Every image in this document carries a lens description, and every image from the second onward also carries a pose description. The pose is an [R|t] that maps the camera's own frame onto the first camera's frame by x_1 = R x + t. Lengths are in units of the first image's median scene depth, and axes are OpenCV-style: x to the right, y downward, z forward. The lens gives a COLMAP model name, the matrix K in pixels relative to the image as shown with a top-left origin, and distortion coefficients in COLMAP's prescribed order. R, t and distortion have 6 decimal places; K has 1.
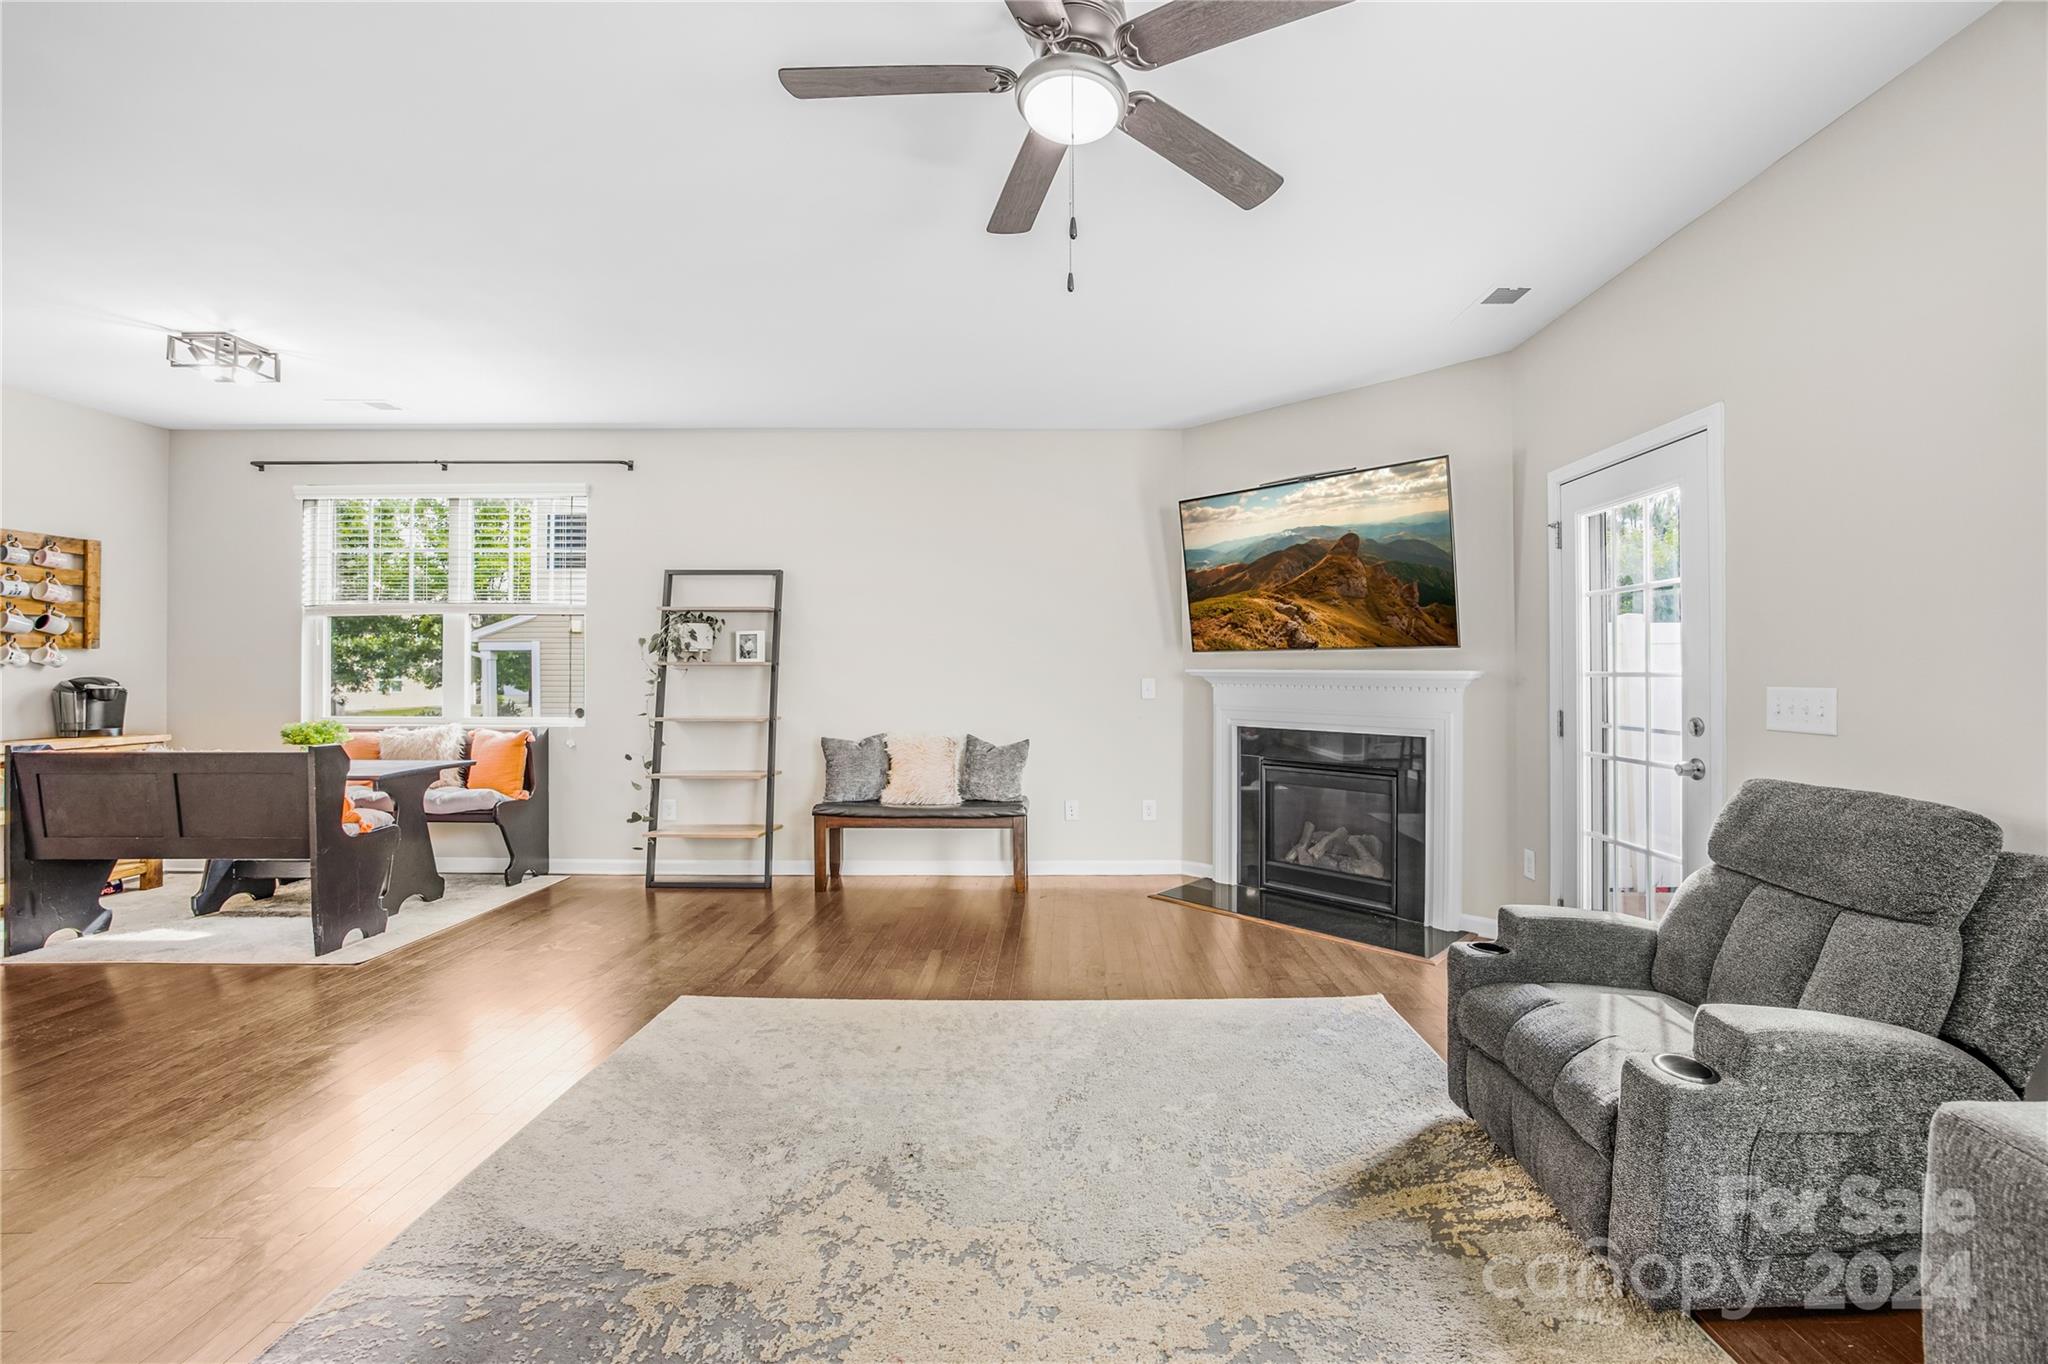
lens RADIAL K [[845.3, 0, 1050.6], [0, 845.3, 671.3], [0, 0, 1]] dist [-0.021363, 0.013647]
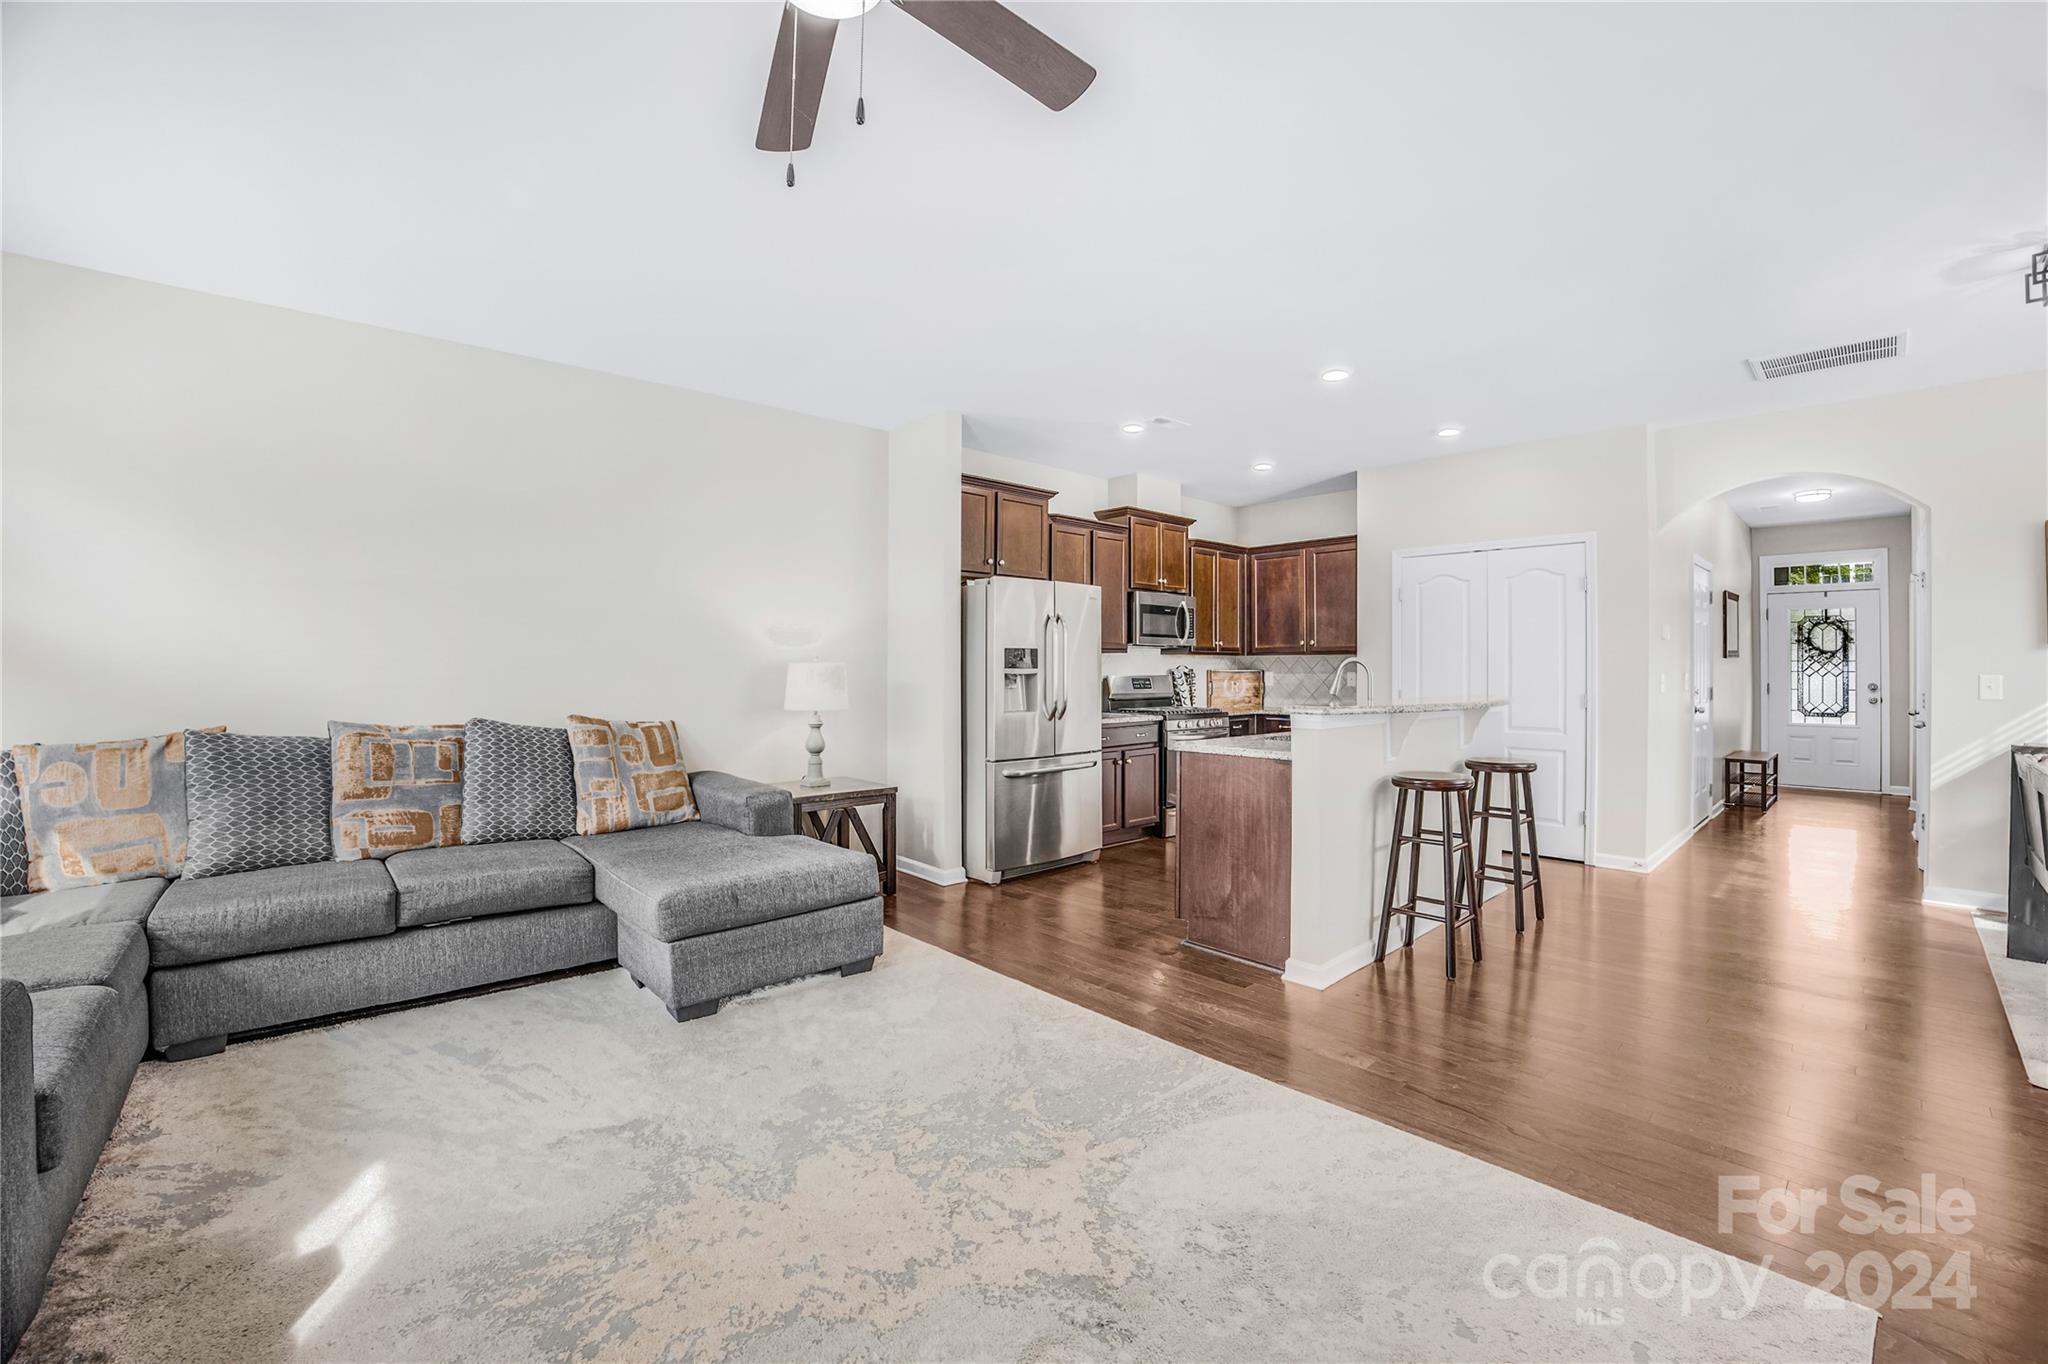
lens RADIAL K [[852.3, 0, 1043.4], [0, 852.3, 673.0], [0, 0, 1]] dist [-0.072994, 0.014650]
pose [[-0.719975, 0.000608, -0.693999, 0.173903], [-0.001311, 0.999997, 0.002237, 0.002790], [0.693998, 0.002520, -0.719972, 0.703220]]
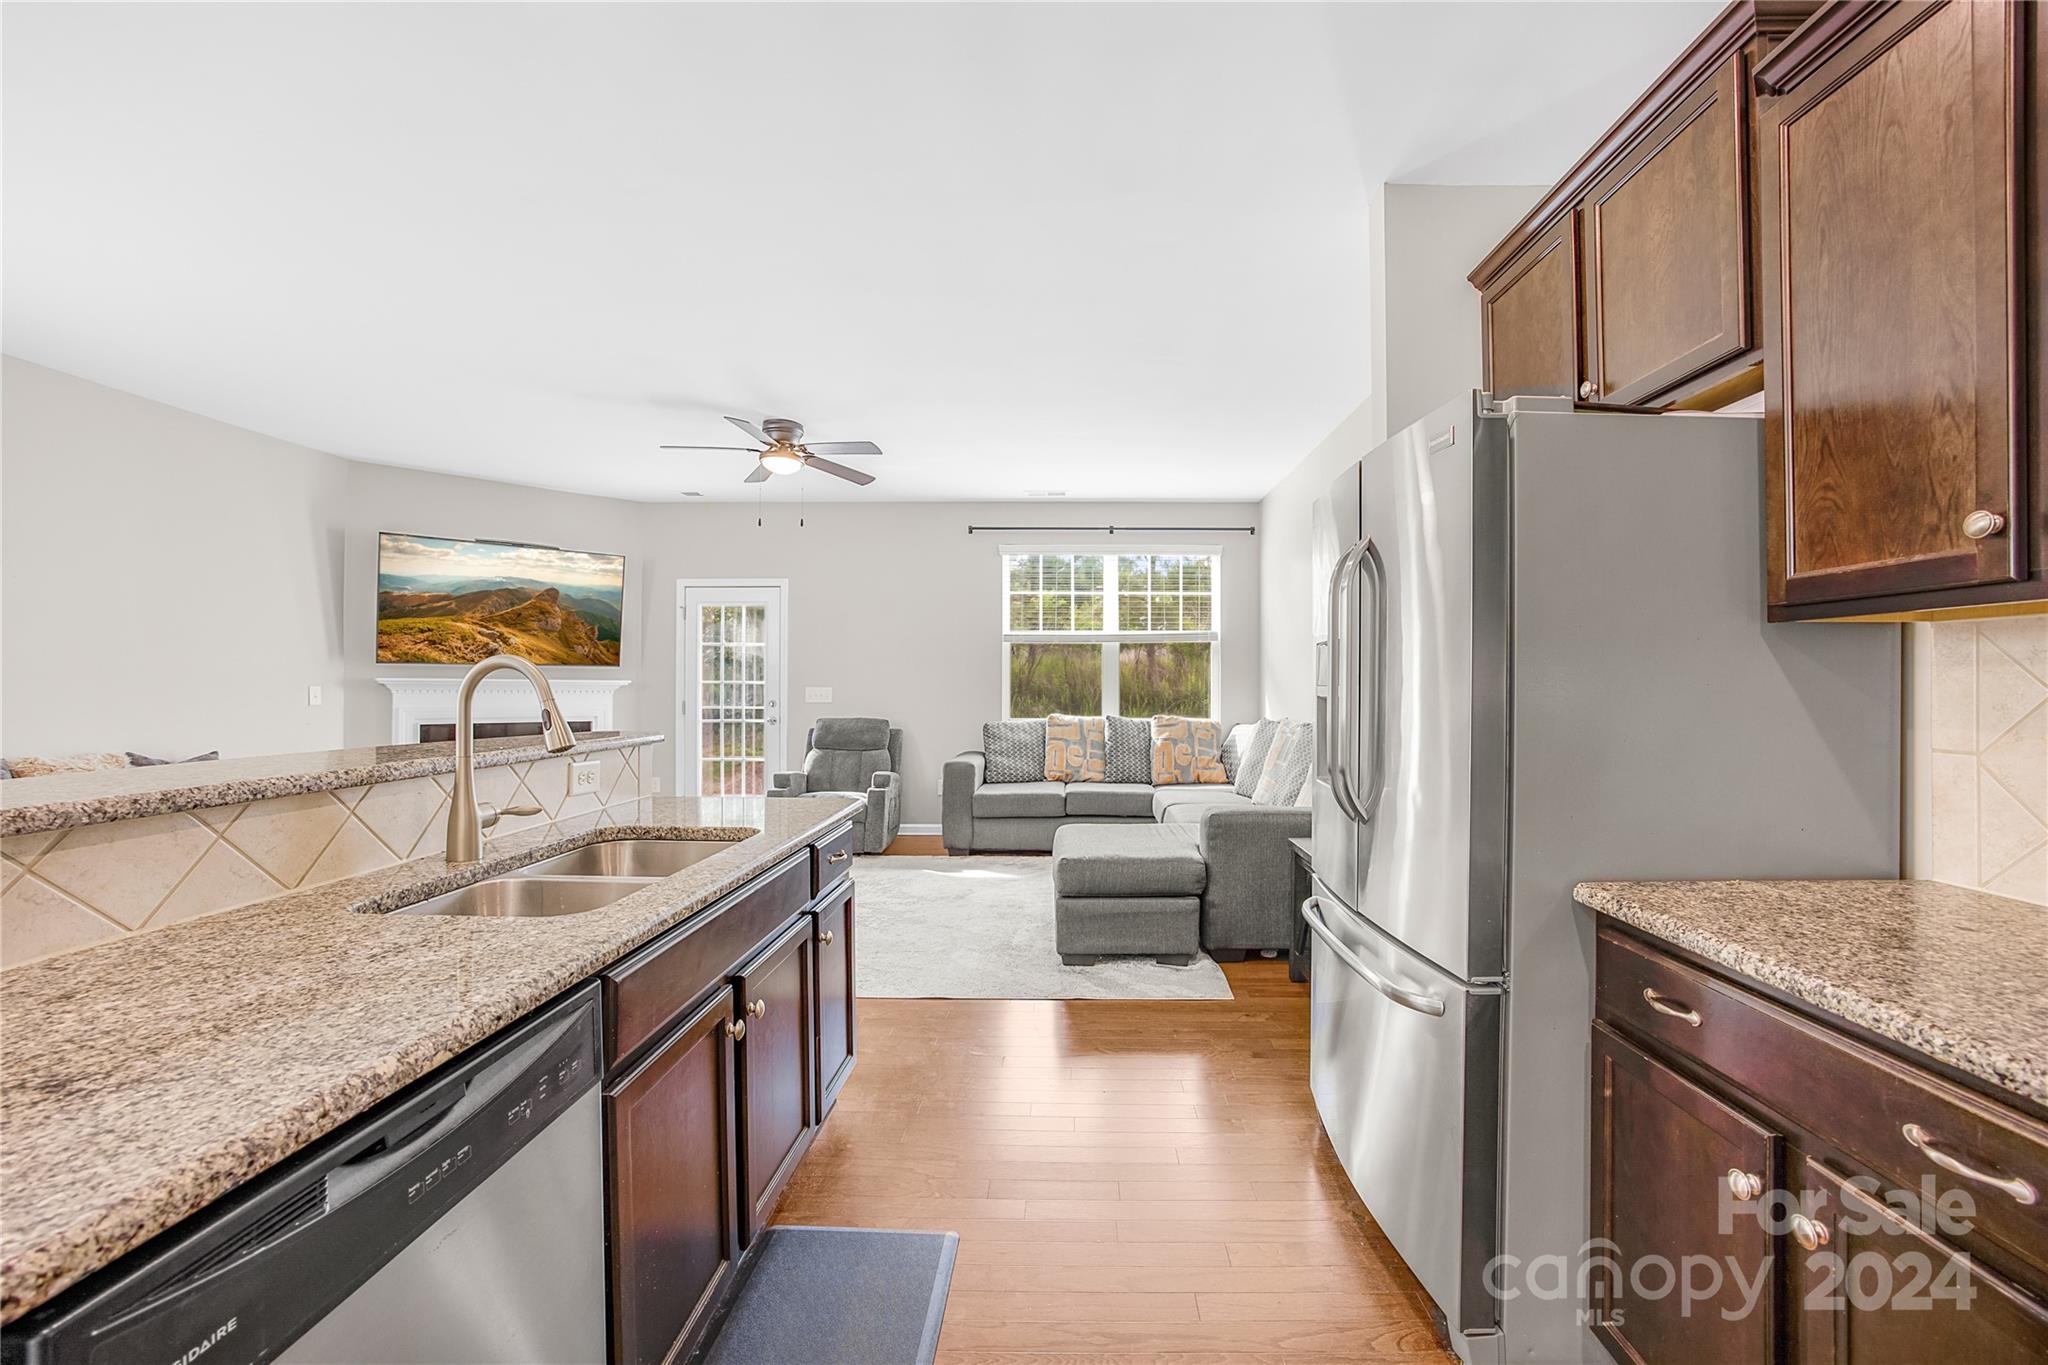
lens RADIAL K [[851.3, 0, 1093.6], [0, 851.3, 680.1], [0, 0, 1]] dist [-0.050349, 0.013426]
pose [[-0.007659, 0.001317, 0.999970, -1.027067], [-0.004822, 0.999987, -0.001354, -0.002515], [-0.999959, -0.004833, -0.007652, 0.043175]]
